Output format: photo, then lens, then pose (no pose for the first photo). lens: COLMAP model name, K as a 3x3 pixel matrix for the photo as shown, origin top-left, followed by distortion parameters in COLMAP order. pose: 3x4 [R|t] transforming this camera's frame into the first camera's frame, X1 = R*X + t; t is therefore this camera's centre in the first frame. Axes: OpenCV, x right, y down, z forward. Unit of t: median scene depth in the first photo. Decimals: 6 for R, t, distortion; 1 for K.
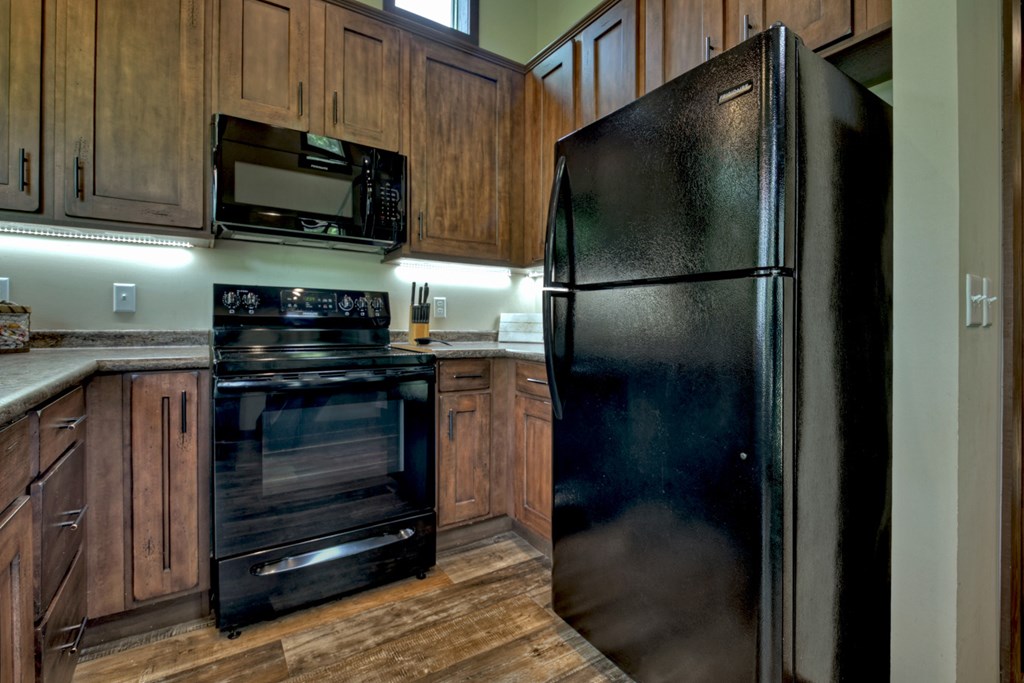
lens RADIAL K [[462.1, 0, 507.6], [0, 462.1, 328.4], [0, 0, 1]] dist [0.032341, -0.025428]
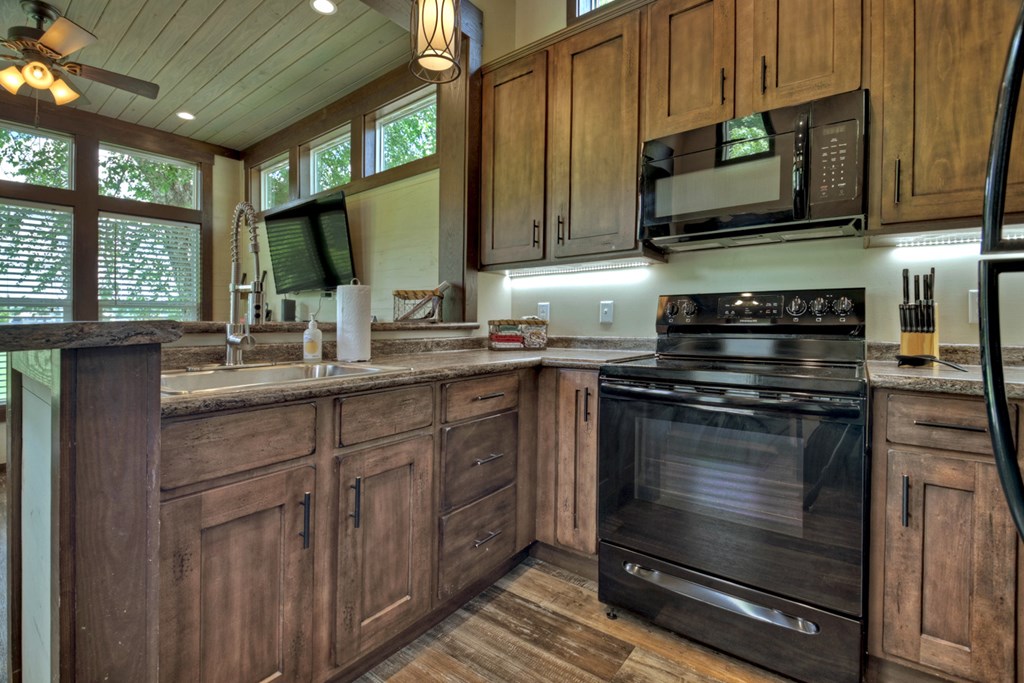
lens RADIAL K [[462.1, 0, 507.6], [0, 462.1, 328.4], [0, 0, 1]] dist [0.032341, -0.025428]
pose [[0.323168, -0.004129, -0.946333, 0.324620], [-0.012496, 0.999885, -0.008630, -0.005104], [0.946259, 0.014615, 0.323079, 0.347567]]
